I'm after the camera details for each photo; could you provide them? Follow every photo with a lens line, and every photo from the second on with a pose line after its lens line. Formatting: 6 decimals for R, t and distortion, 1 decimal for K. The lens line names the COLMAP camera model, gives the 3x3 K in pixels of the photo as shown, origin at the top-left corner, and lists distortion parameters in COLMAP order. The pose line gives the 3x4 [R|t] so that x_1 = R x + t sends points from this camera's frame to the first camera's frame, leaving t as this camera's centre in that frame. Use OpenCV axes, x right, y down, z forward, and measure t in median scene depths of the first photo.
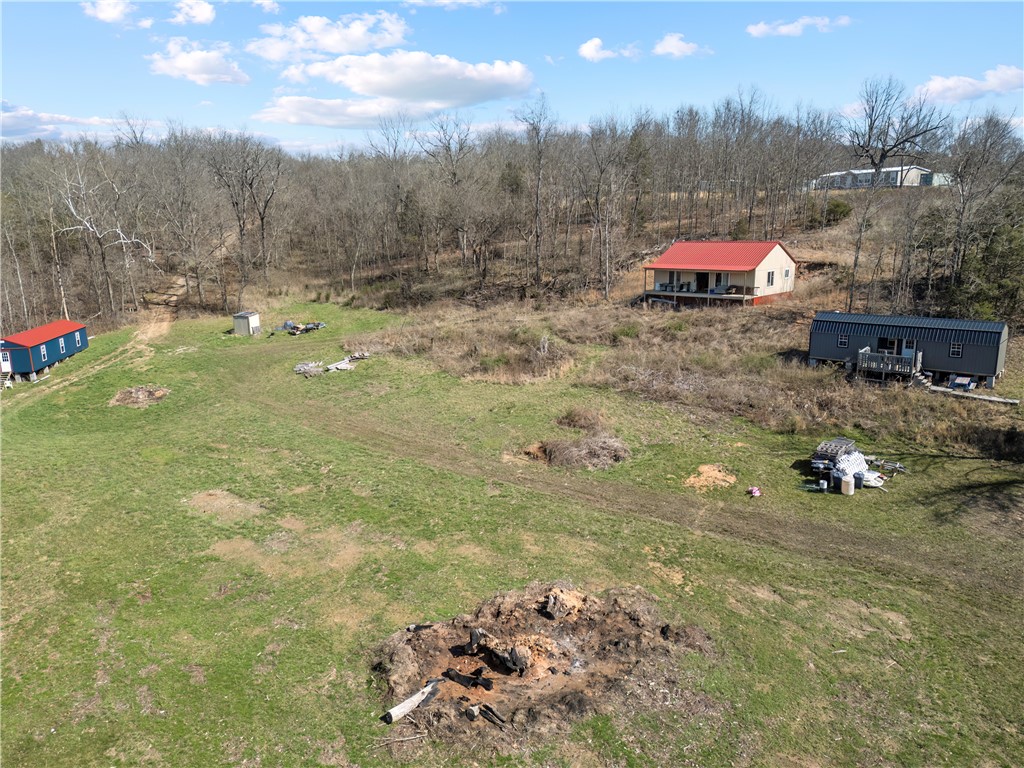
lens RADIAL K [[706.6, 0, 515.4], [0, 706.6, 385.4], [0, 0, 1]] dist [0.088824, -0.085483]
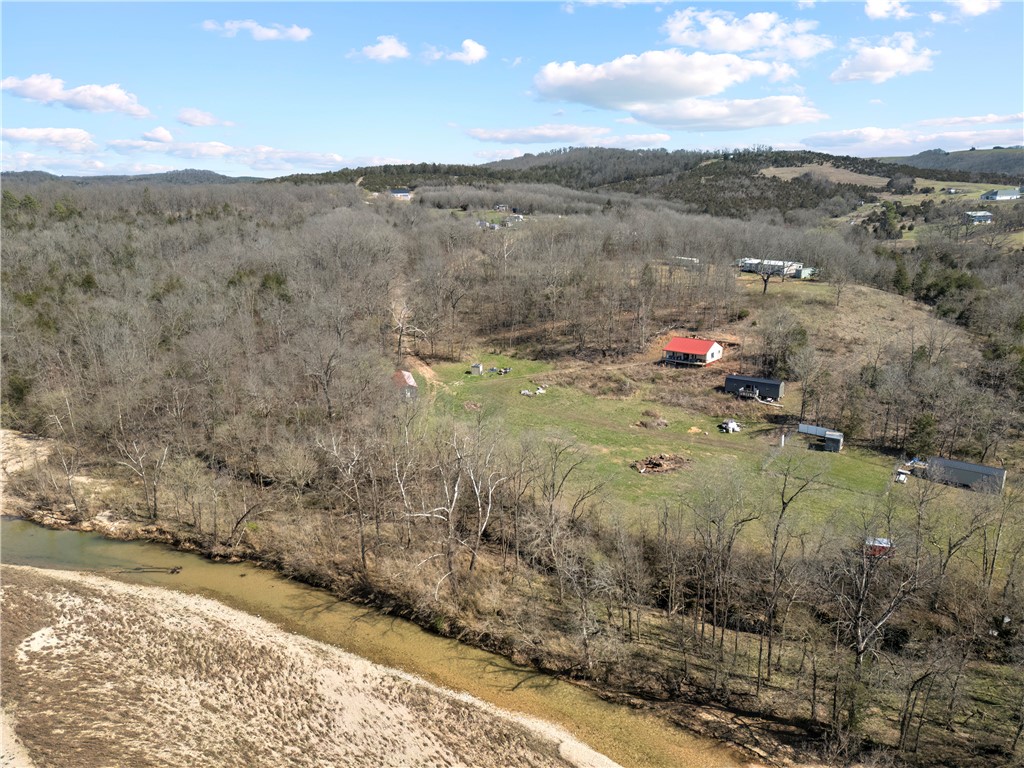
lens RADIAL K [[719.5, 0, 512.0], [0, 719.5, 384.0], [0, 0, 1]] dist [0.090357, -0.091958]
pose [[0.998236, -0.019920, 0.055935, -0.532519], [0.018119, 0.999306, 0.032535, -0.150345], [-0.056544, -0.031464, 0.997904, -1.628821]]
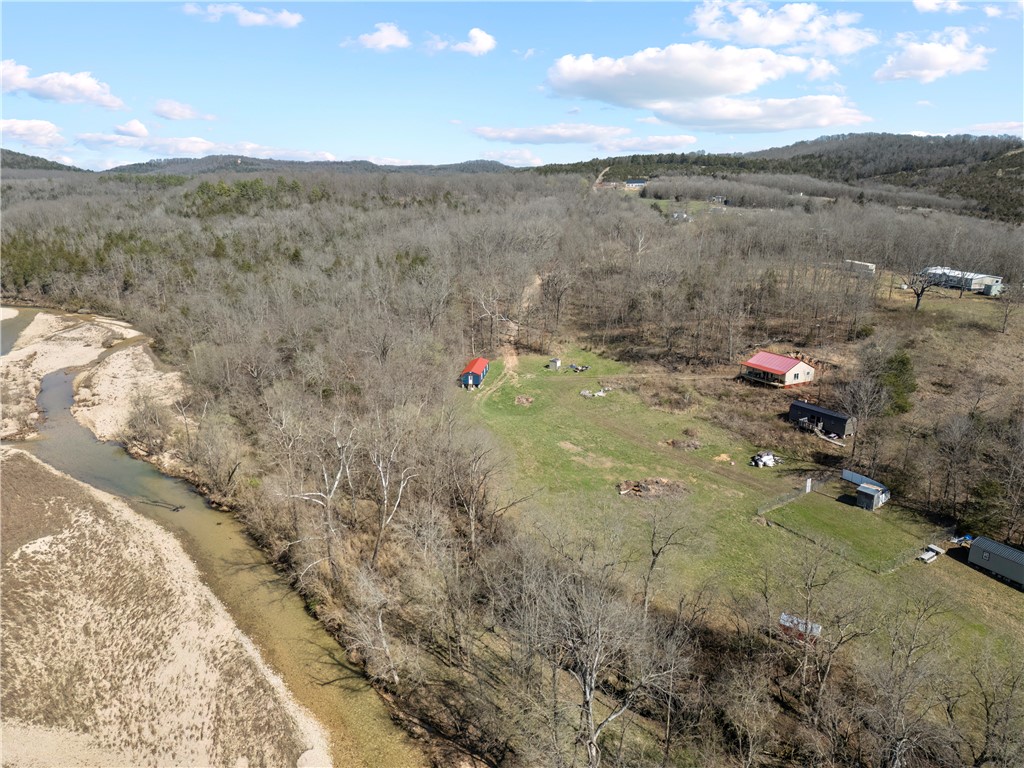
lens RADIAL K [[706.6, 0, 515.4], [0, 706.6, 385.4], [0, 0, 1]] dist [0.088824, -0.085483]
pose [[0.951783, 0.096464, -0.291211, 0.183097], [-0.081549, 0.994679, 0.062958, -0.198294], [0.295734, -0.036174, 0.954585, -1.438986]]
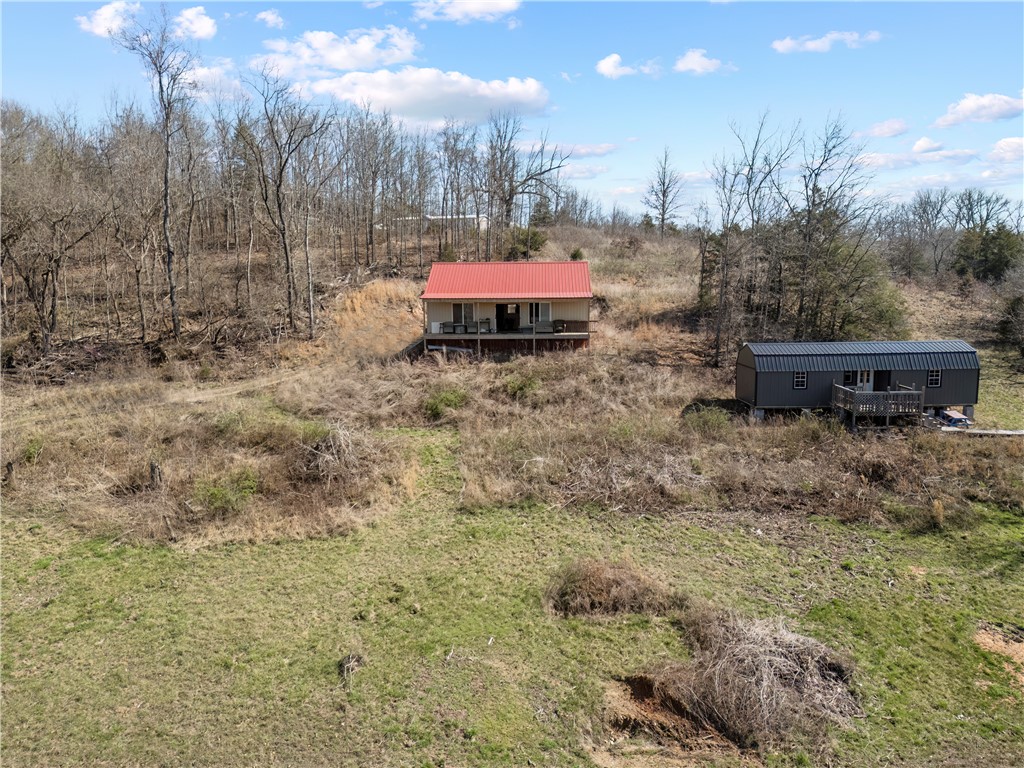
lens RADIAL K [[706.6, 0, 515.4], [0, 706.6, 385.4], [0, 0, 1]] dist [0.088824, -0.085483]
pose [[0.744564, -0.087773, 0.661756, -0.200714], [0.143839, 0.989126, -0.030644, -0.063144], [-0.651870, 0.118003, 0.749093, 0.528333]]
